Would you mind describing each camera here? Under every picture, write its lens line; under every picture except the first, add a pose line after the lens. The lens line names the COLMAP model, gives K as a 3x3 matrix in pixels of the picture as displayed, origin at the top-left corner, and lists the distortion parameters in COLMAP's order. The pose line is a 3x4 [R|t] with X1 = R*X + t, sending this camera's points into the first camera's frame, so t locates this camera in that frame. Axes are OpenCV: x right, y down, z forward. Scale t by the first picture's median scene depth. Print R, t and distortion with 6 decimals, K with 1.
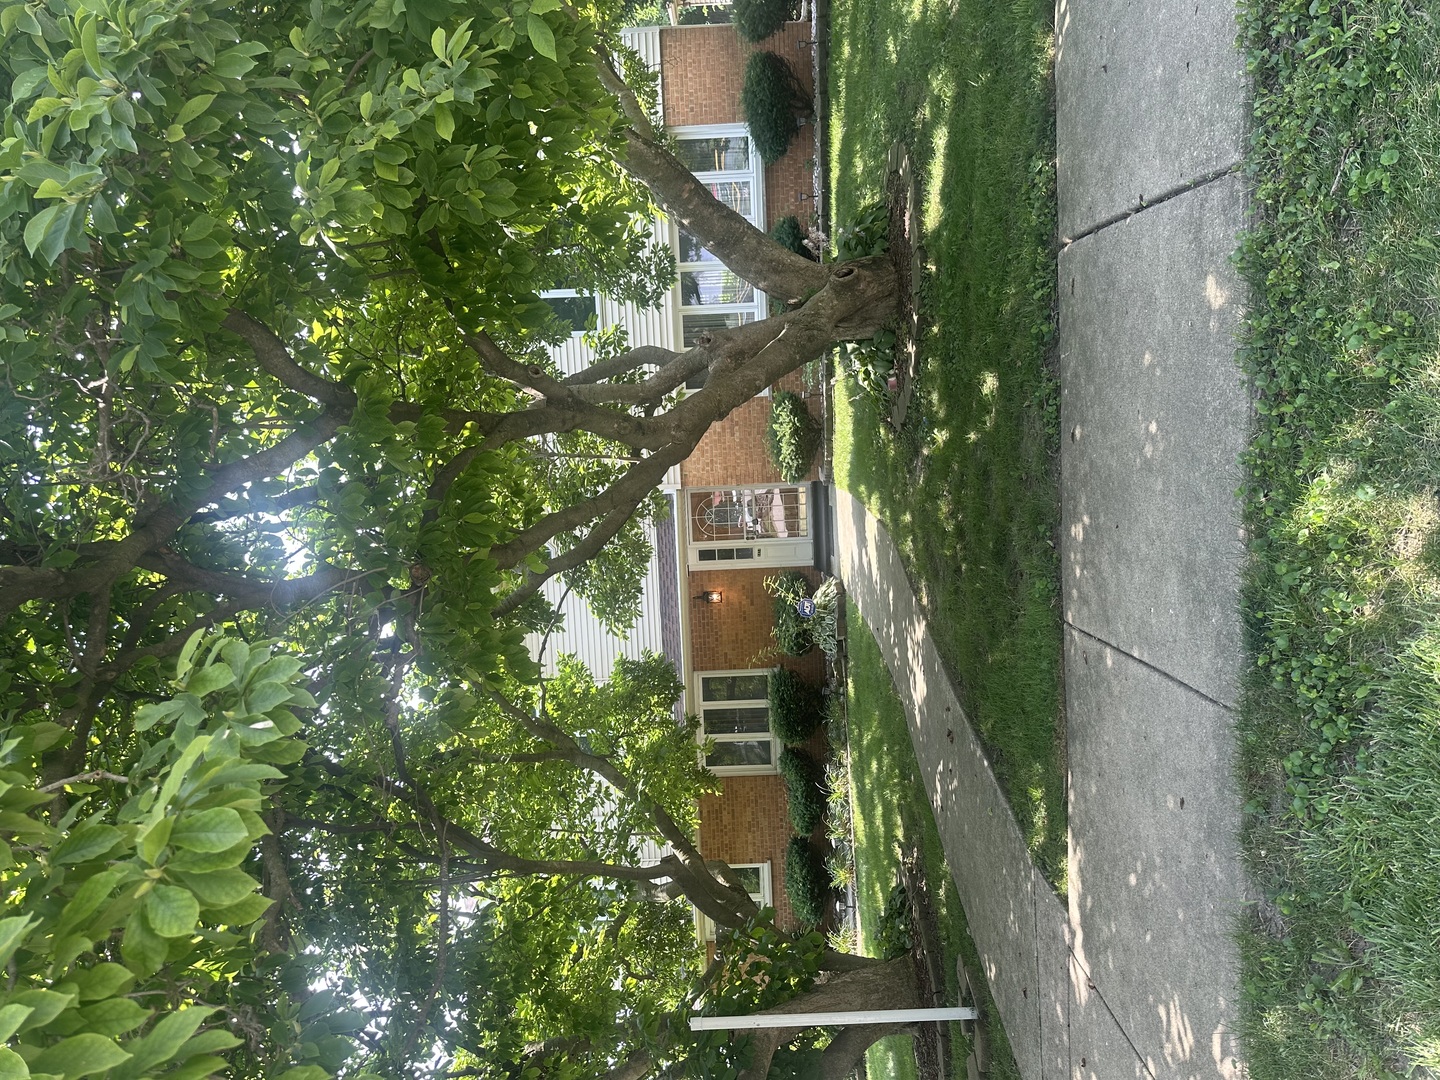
lens RADIAL K [[1032.4, 0, 722.4], [0, 1032.4, 552.8], [0, 0, 1]] dist [0.073684, -0.082903]
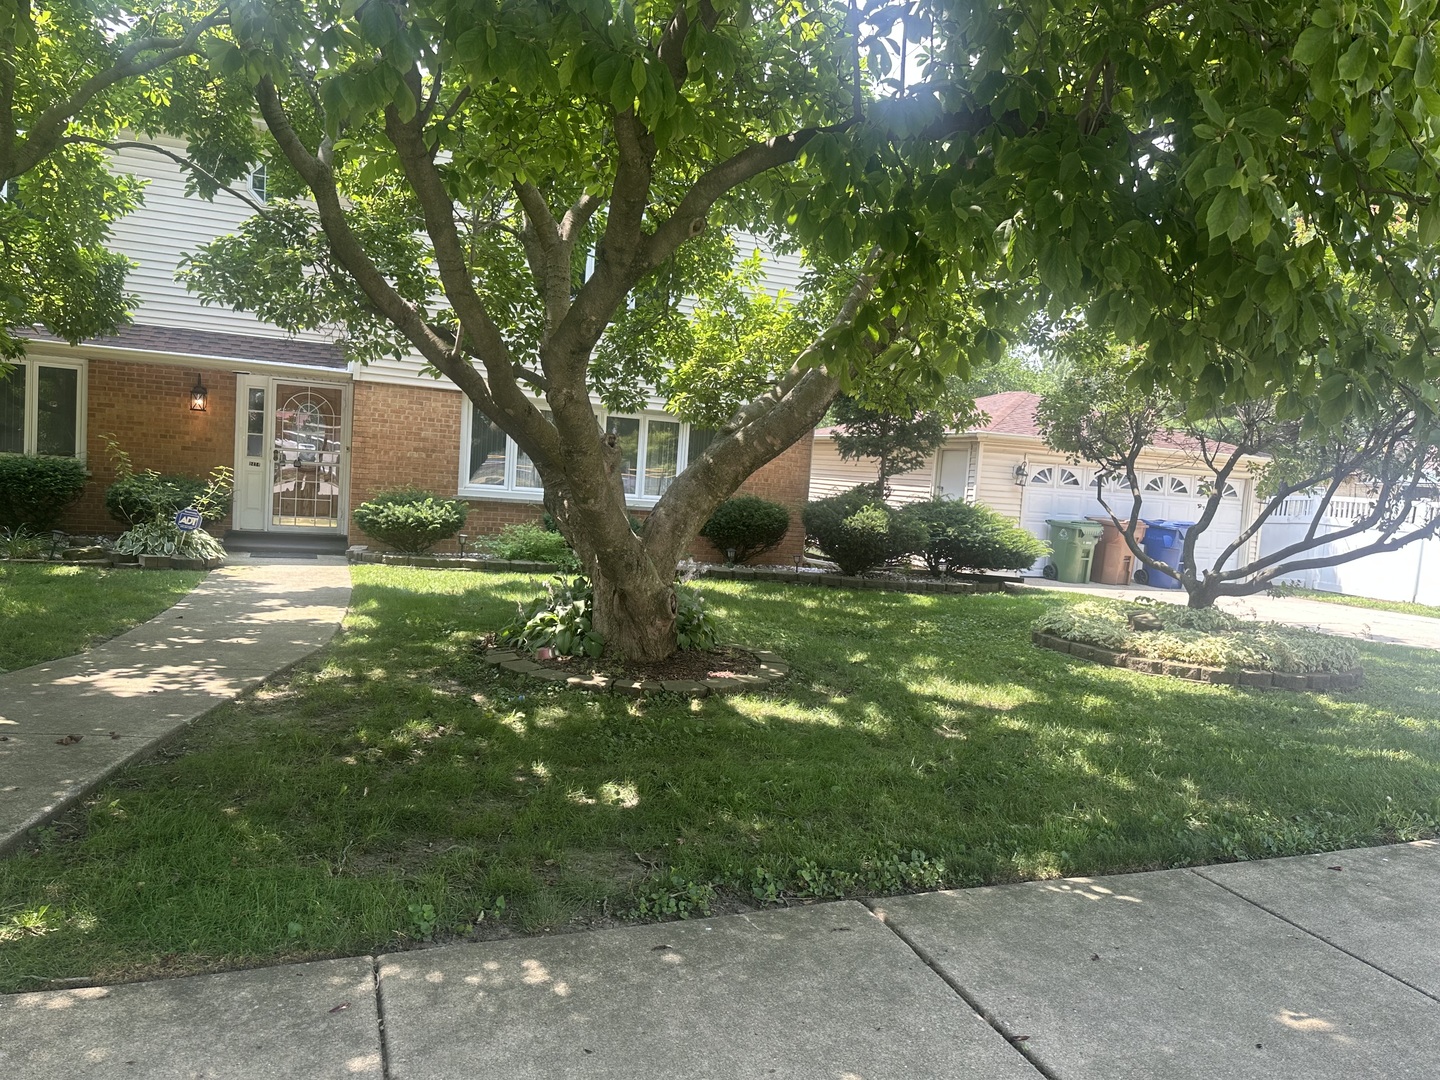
lens RADIAL K [[1032.4, 0, 725.9], [0, 1032.4, 547.5], [0, 0, 1]] dist [0.073684, -0.082903]
pose [[-0.116013, 0.990875, 0.068610, 0.002220], [-0.880714, -0.070686, -0.468345, 0.117717], [-0.459221, -0.114760, 0.880878, 0.207502]]
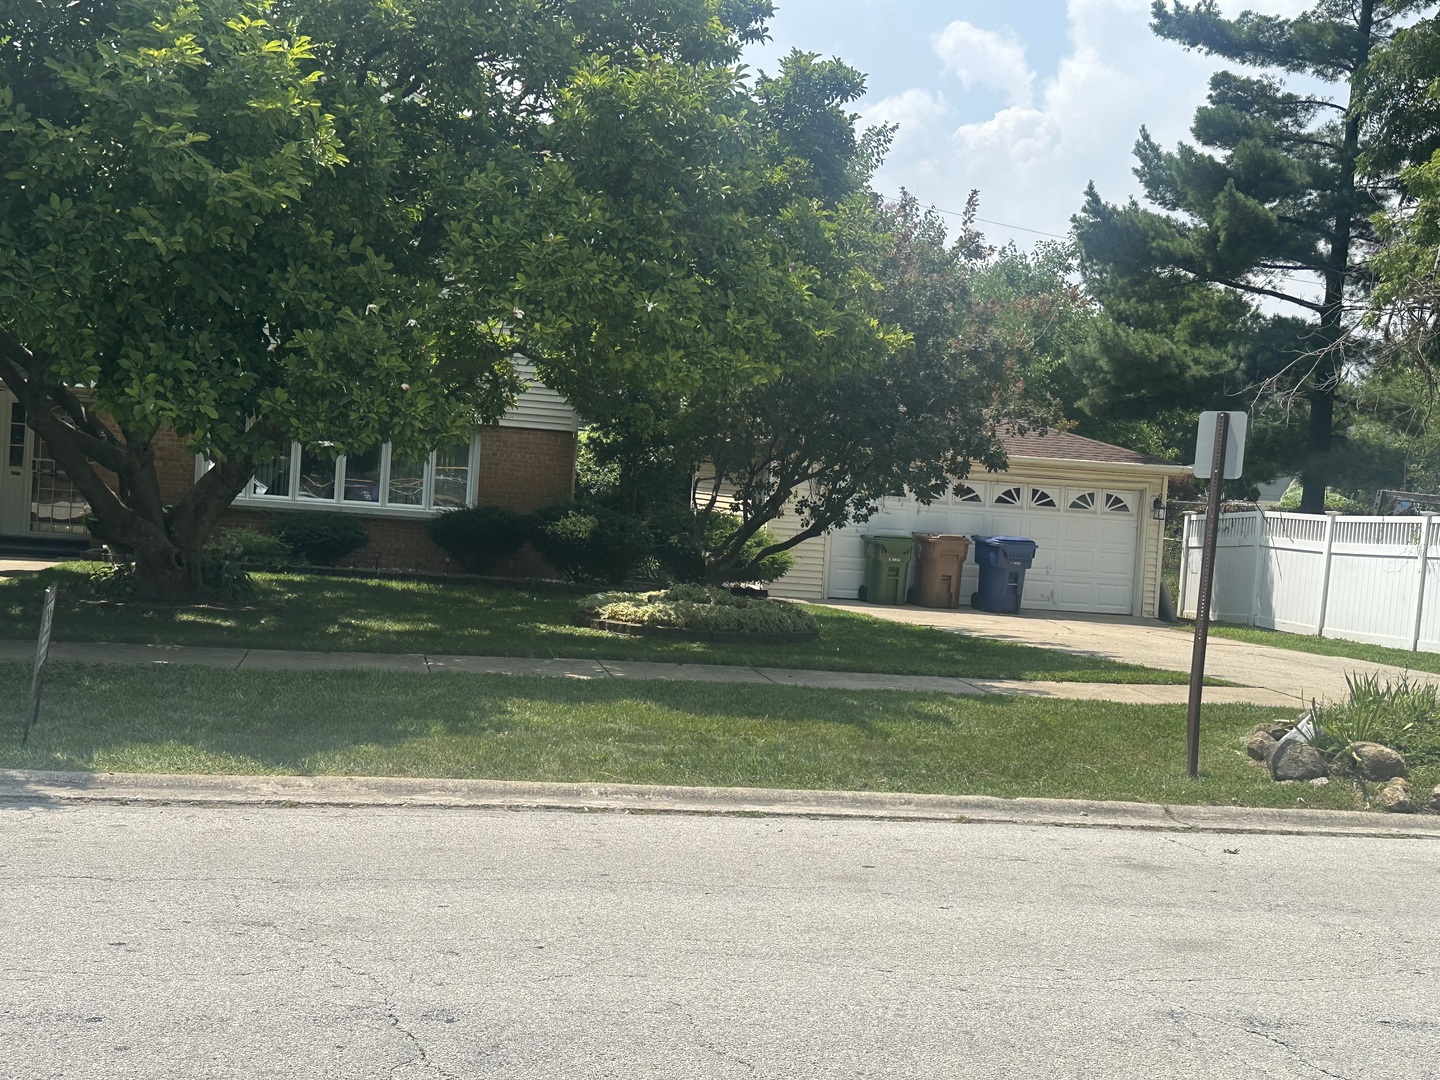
lens RADIAL K [[1779.9, 0, 722.5], [0, 1779.9, 541.1], [0, 0, 1]] dist [0.032062, 0.000000]
pose [[-0.114702, 0.992783, 0.035003, -0.063670], [-0.945193, -0.098225, -0.311387, -0.218380], [-0.305701, -0.068802, 0.949638, -1.366820]]
